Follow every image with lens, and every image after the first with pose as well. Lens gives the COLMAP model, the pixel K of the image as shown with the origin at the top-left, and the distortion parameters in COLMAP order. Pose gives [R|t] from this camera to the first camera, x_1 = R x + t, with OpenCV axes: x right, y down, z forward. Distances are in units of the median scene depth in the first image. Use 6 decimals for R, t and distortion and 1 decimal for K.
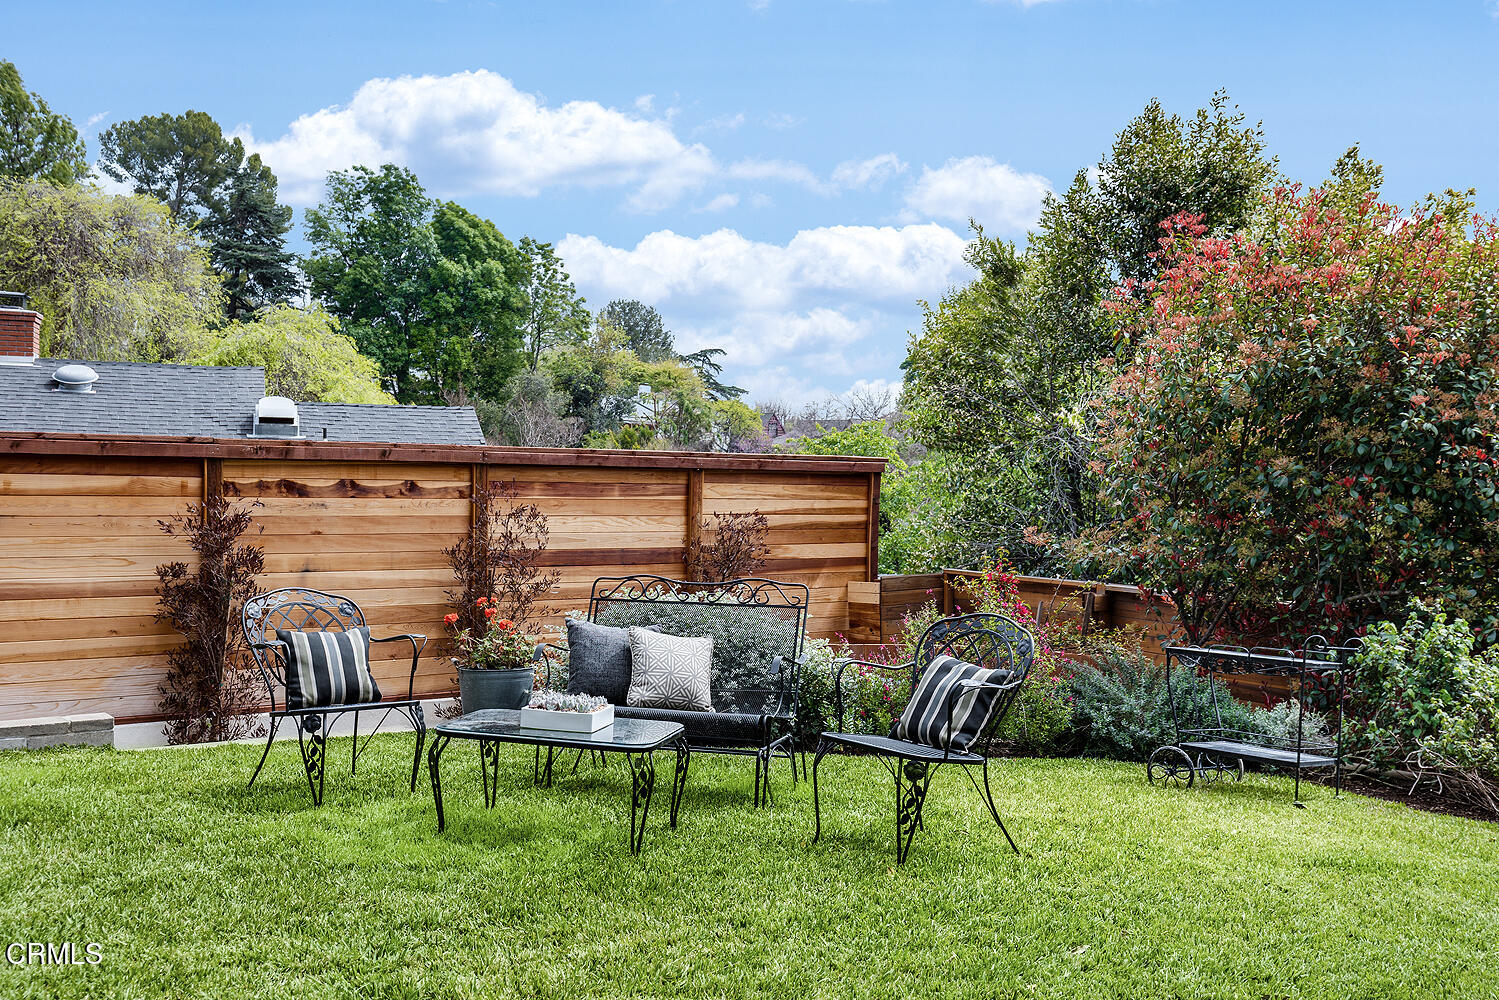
lens RADIAL K [[1409.5, 0, 749.5], [0, 1409.5, 500.0], [0, 0, 1]] dist [0.009099, -0.003441]
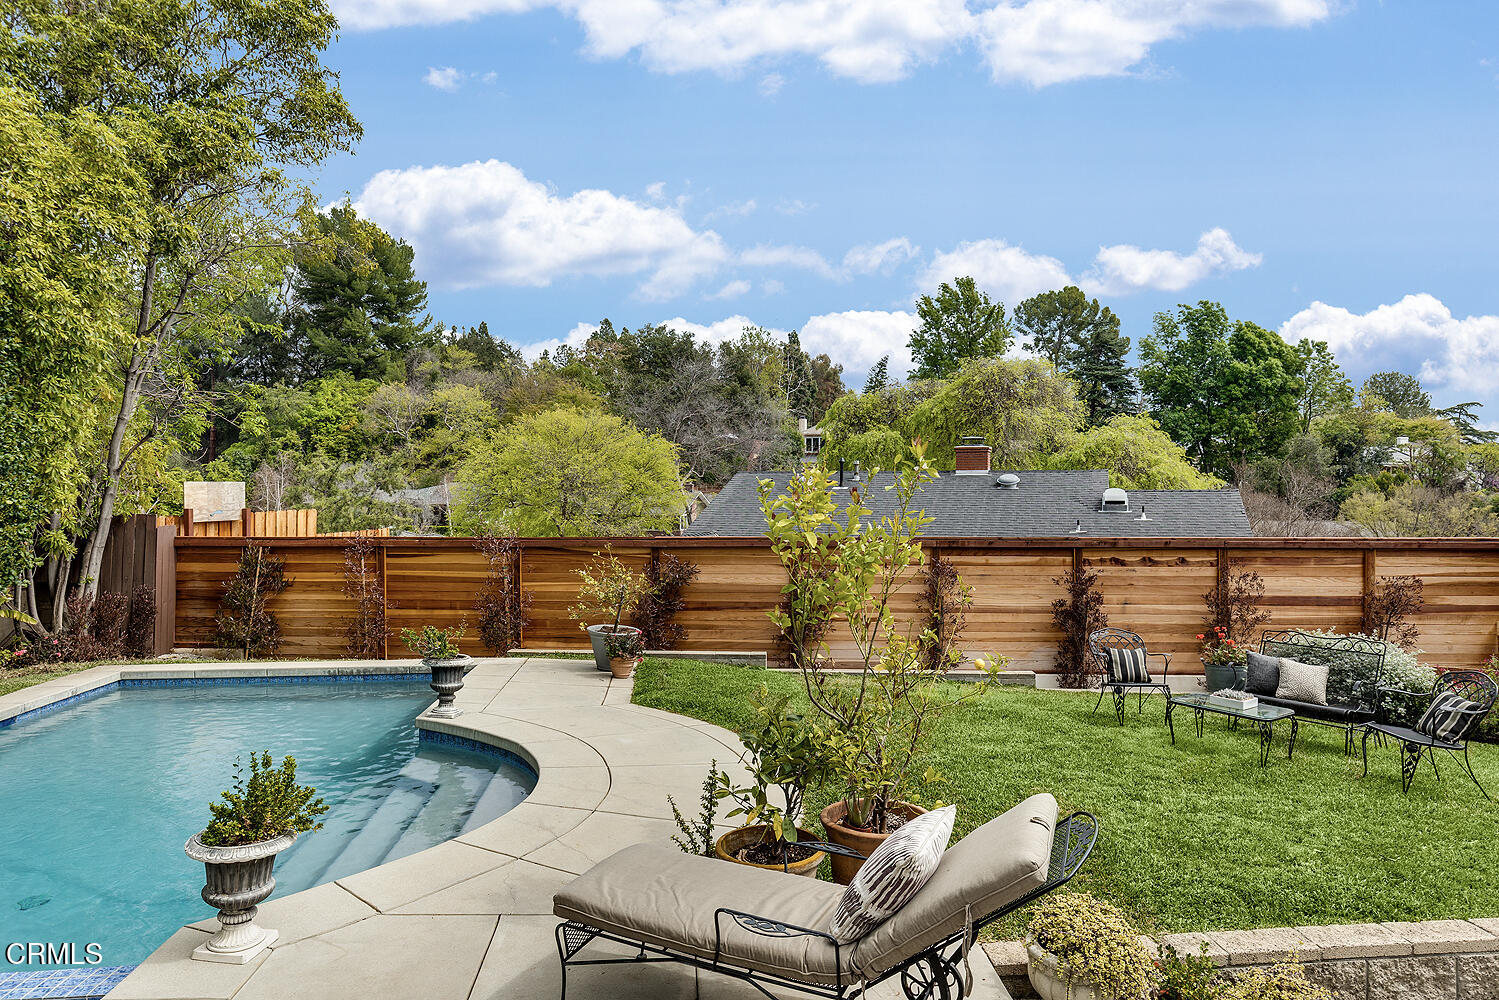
lens RADIAL K [[969.1, 0, 749.5], [0, 969.1, 500.0], [0, 0, 1]] dist [0.003315, -0.003719]
pose [[0.766642, -0.015484, -0.641888, 0.145031], [0.013572, 0.999877, -0.007910, -0.085906], [0.641931, -0.002648, 0.766758, -0.351760]]
